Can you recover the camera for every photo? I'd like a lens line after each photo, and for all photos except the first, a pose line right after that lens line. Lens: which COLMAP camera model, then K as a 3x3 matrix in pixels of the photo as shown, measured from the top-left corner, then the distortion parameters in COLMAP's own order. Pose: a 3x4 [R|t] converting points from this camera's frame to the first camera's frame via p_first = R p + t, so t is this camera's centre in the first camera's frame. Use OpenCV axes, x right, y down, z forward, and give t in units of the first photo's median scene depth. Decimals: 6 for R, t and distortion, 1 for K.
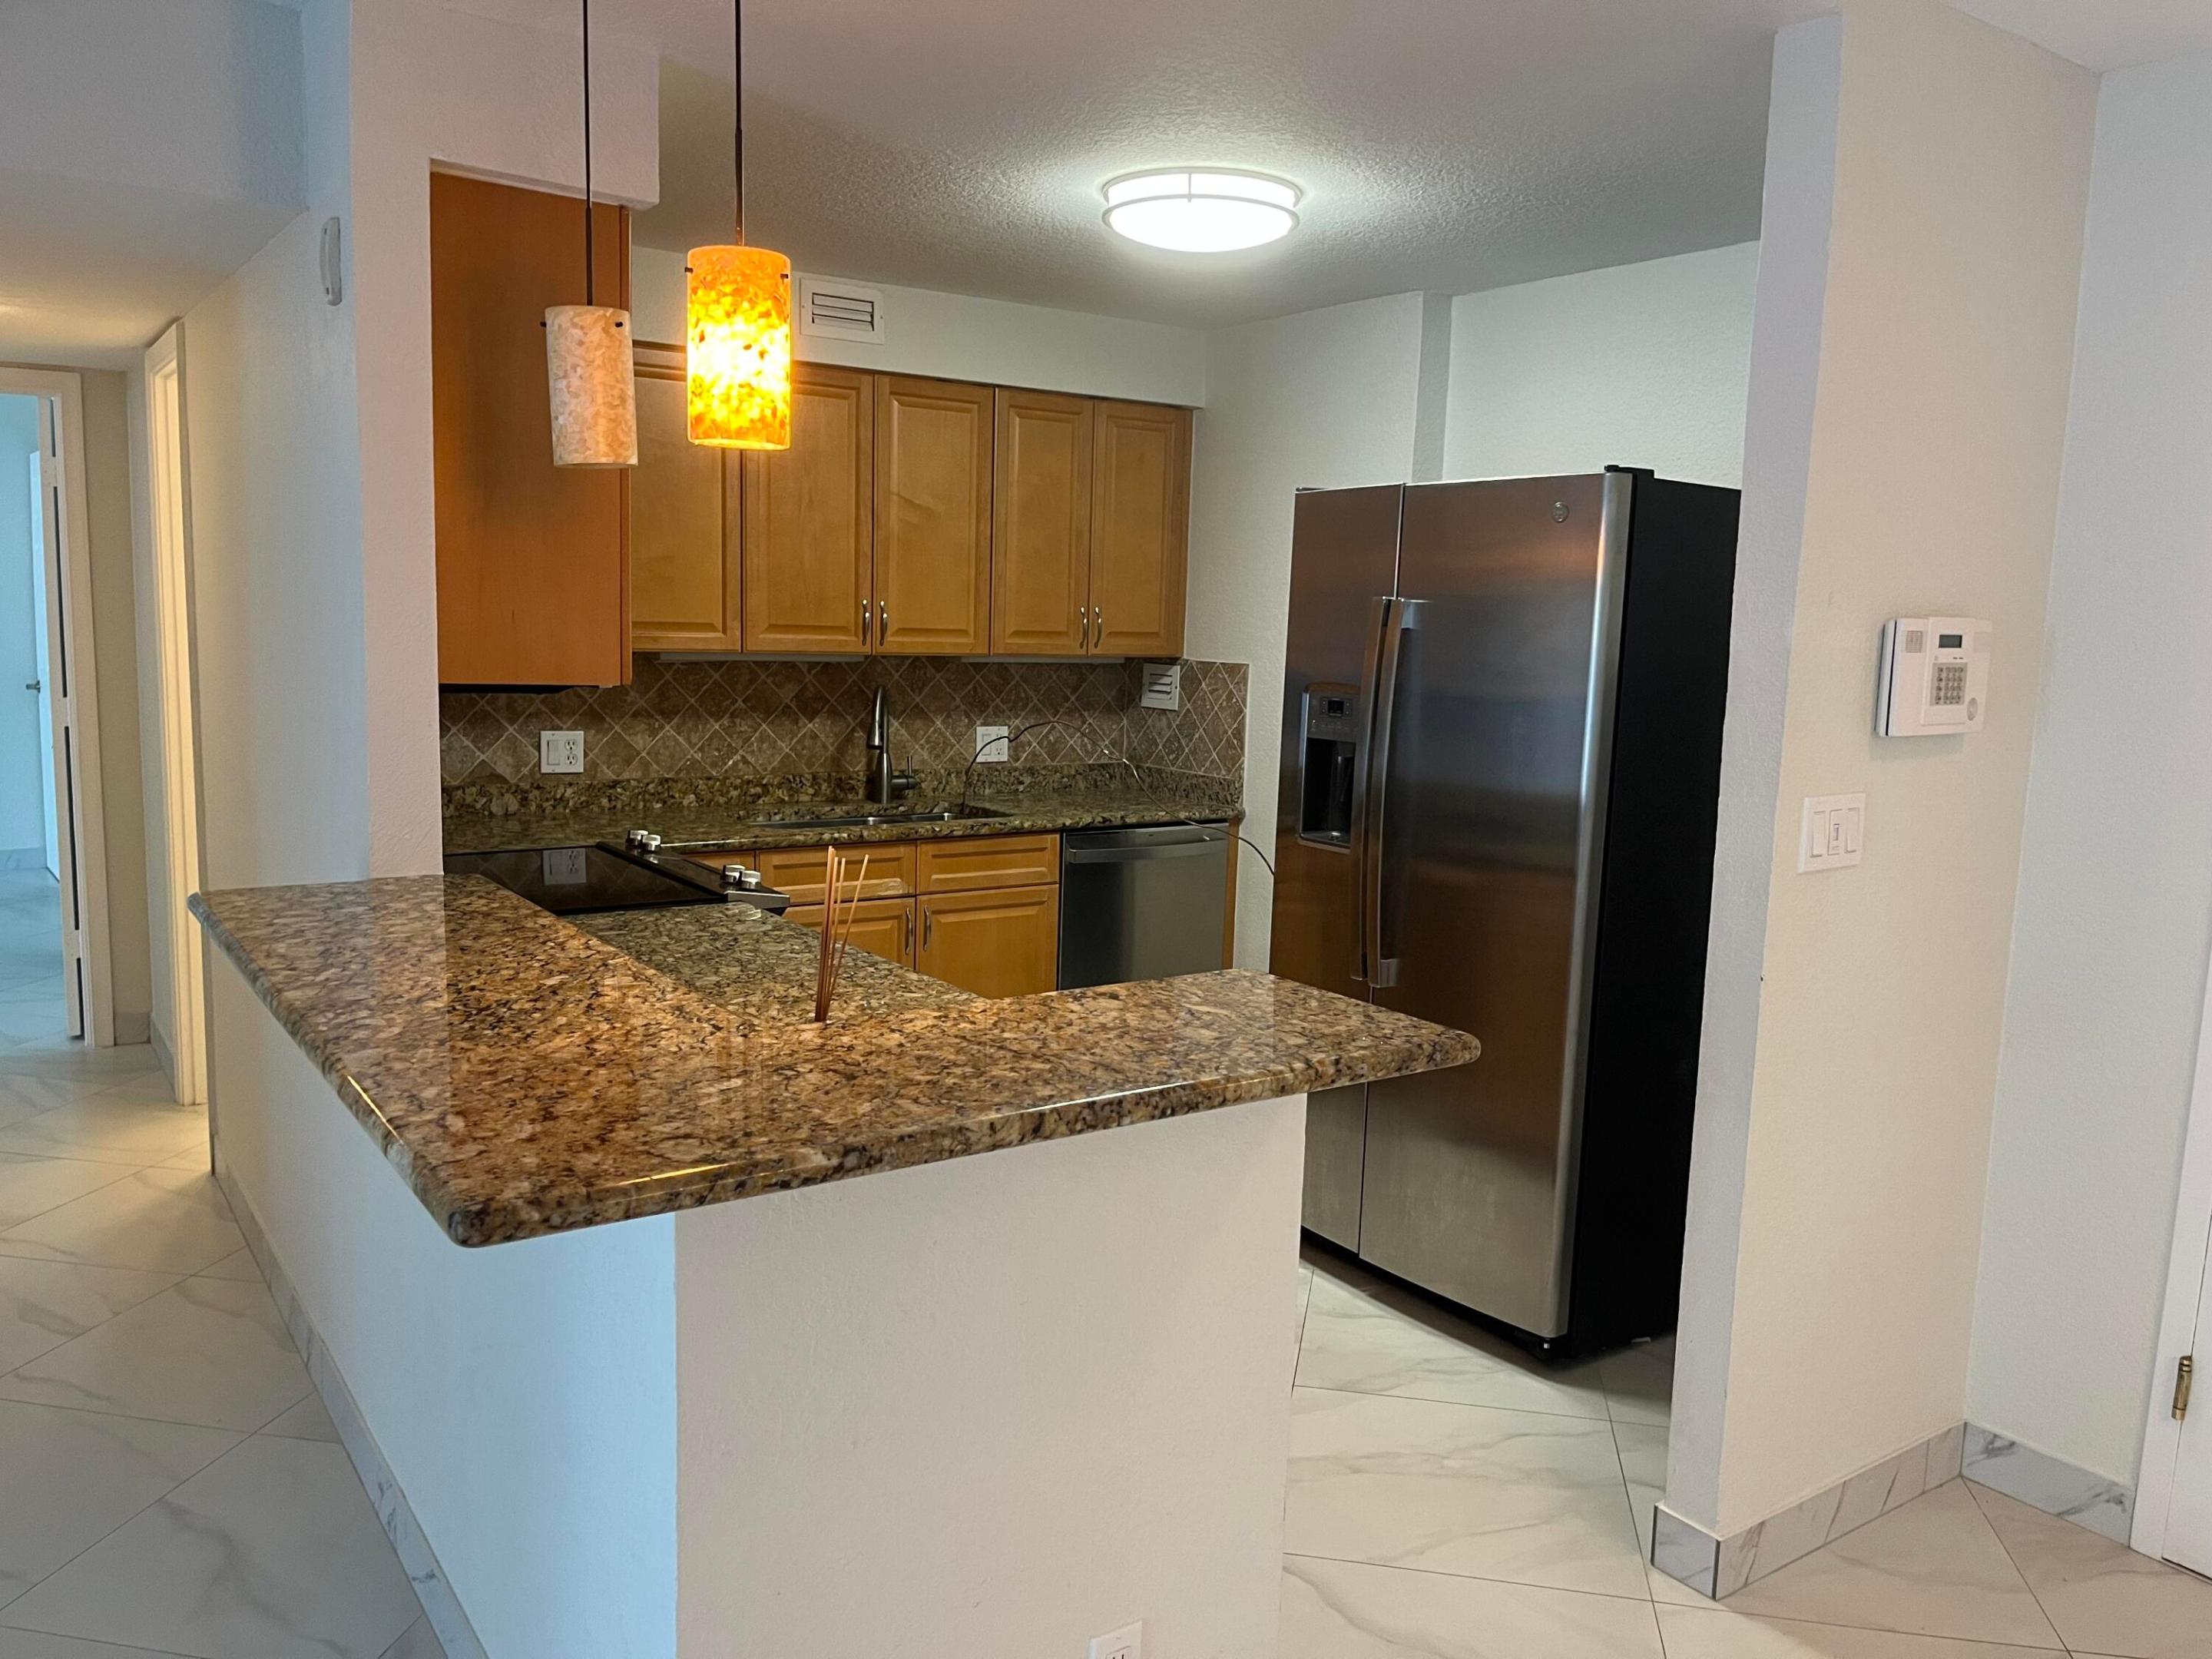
lens RADIAL K [[1679.8, 0, 1119.5], [0, 1679.8, 836.7], [0, 0, 1]] dist [0.067334, -0.085607]
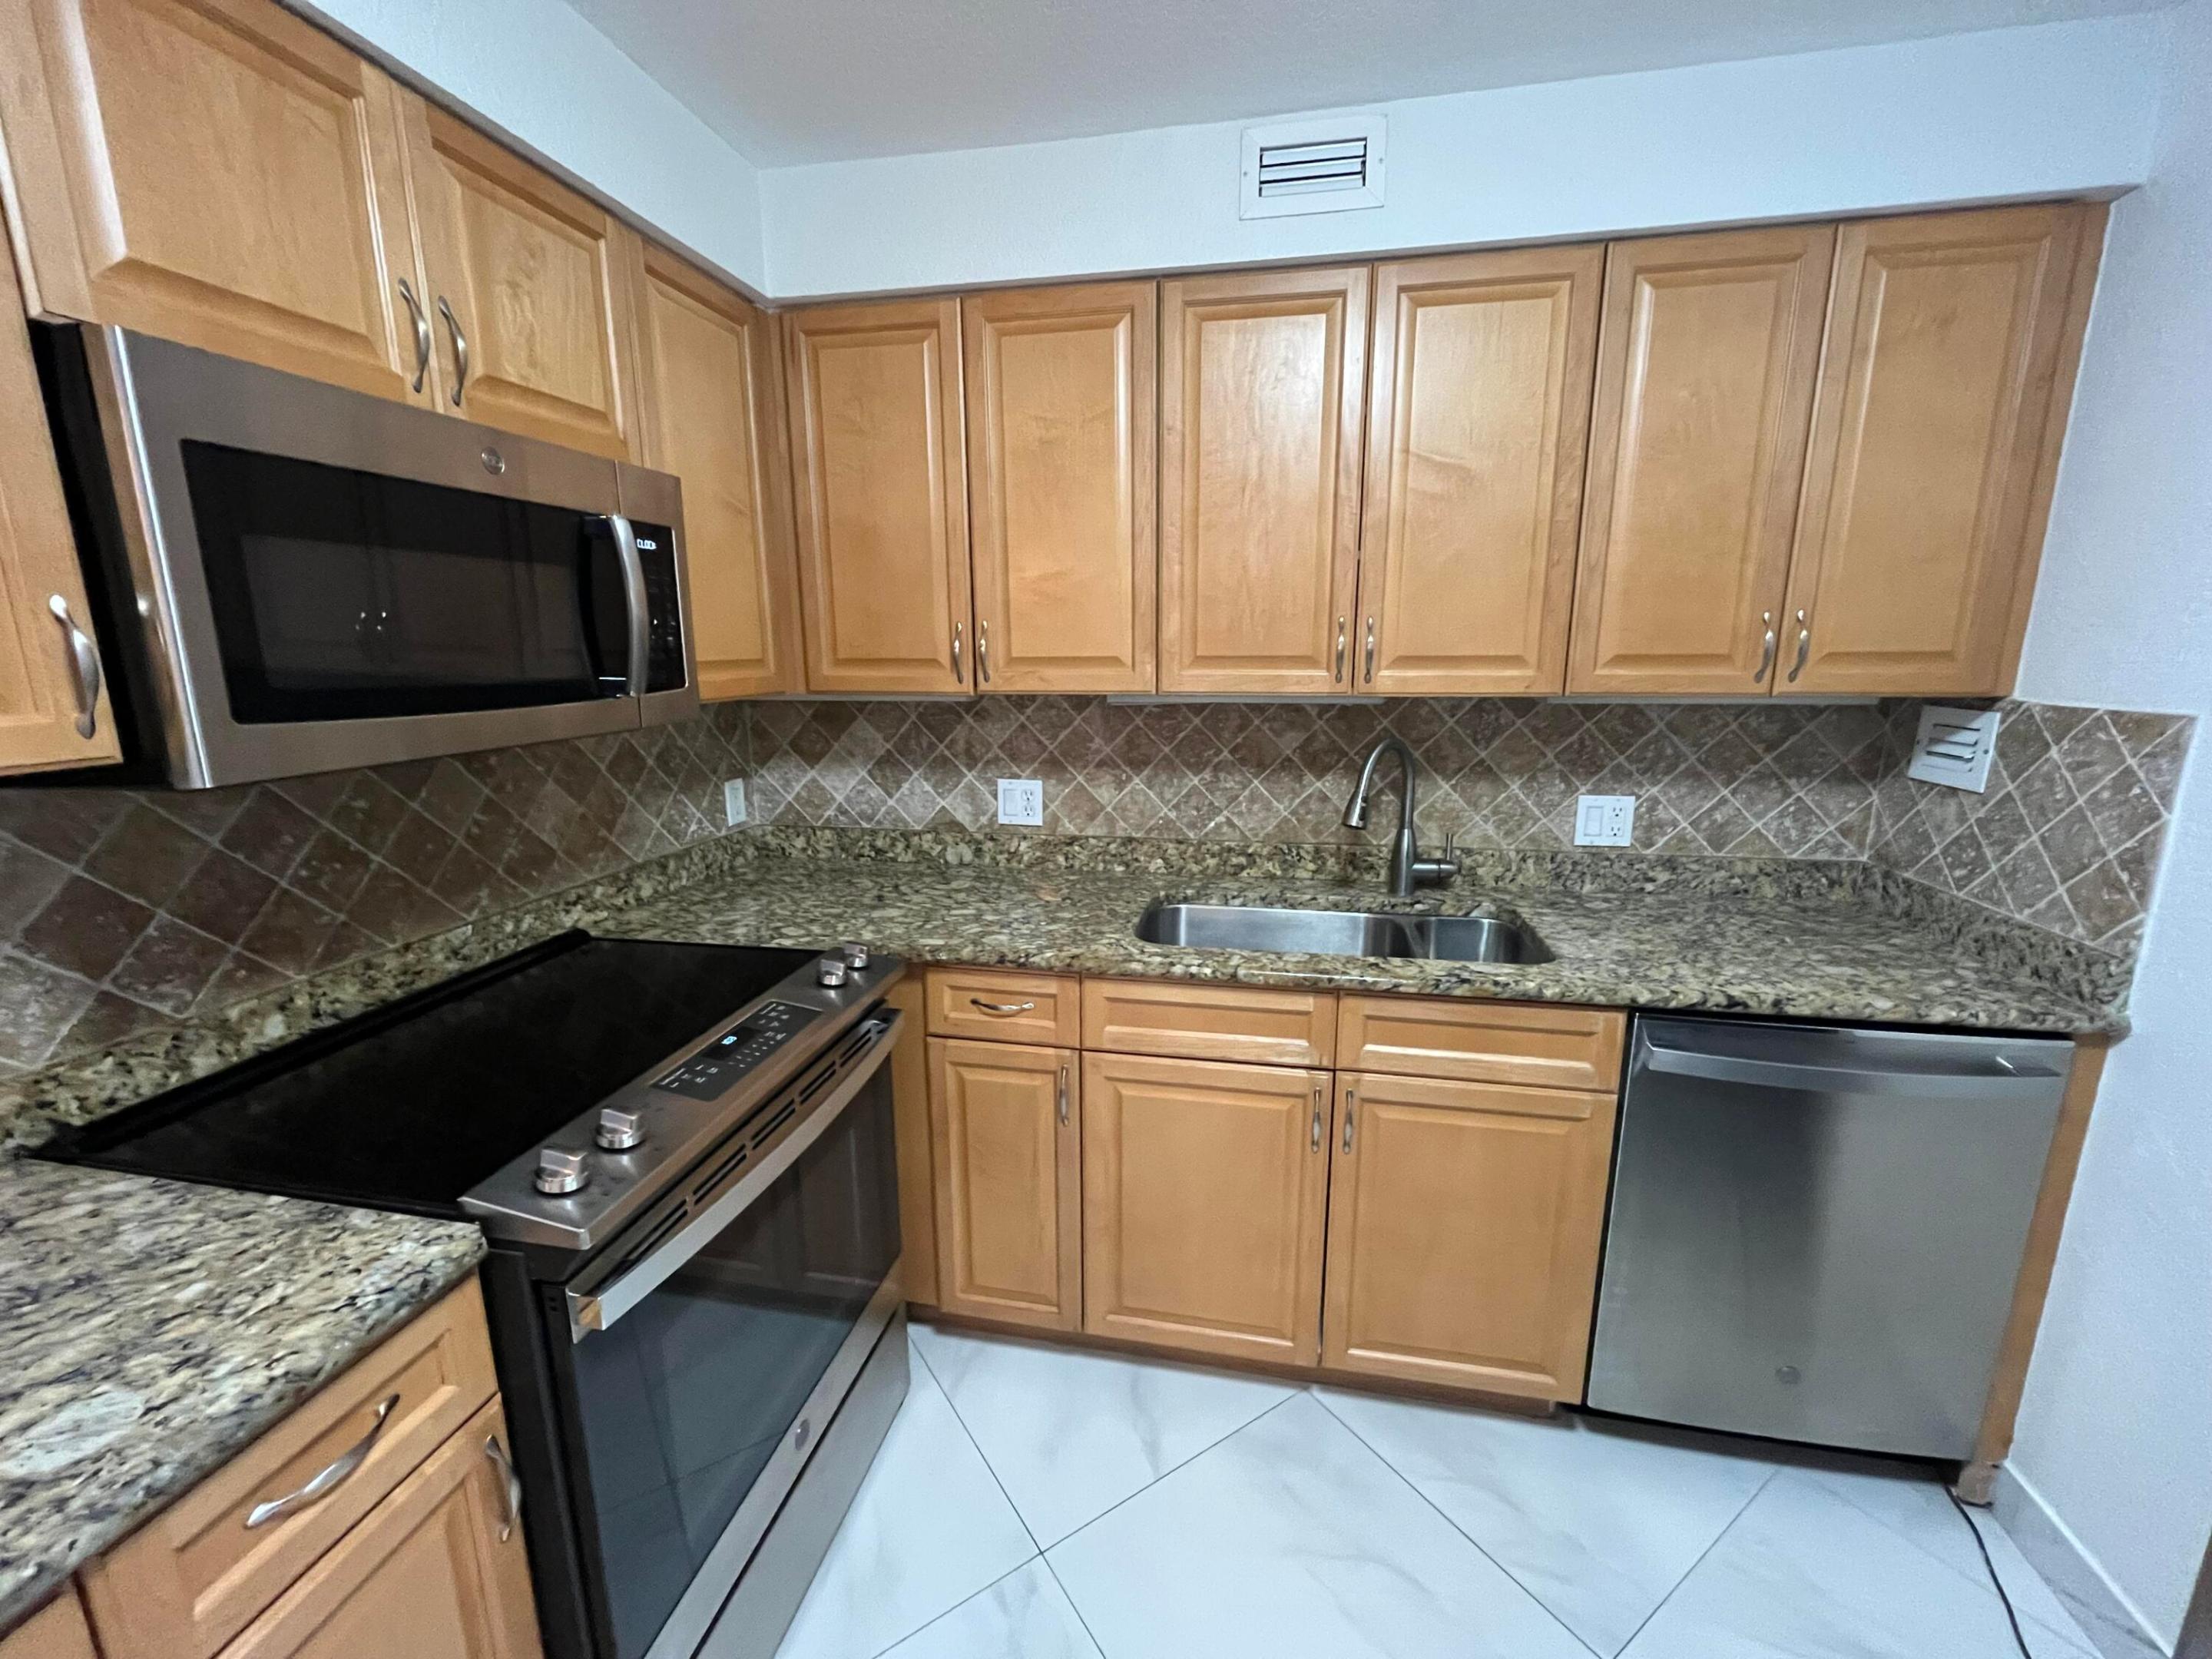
lens RADIAL K [[902.0, 0, 1101.7], [0, 902.0, 833.7], [0, 0, 1]] dist [-0.001946, 0.000722]
pose [[0.691420, 0.113595, -0.713466, 0.050700], [-0.068780, 0.993426, 0.091515, -0.074625], [0.719171, -0.014203, 0.694688, 0.632061]]
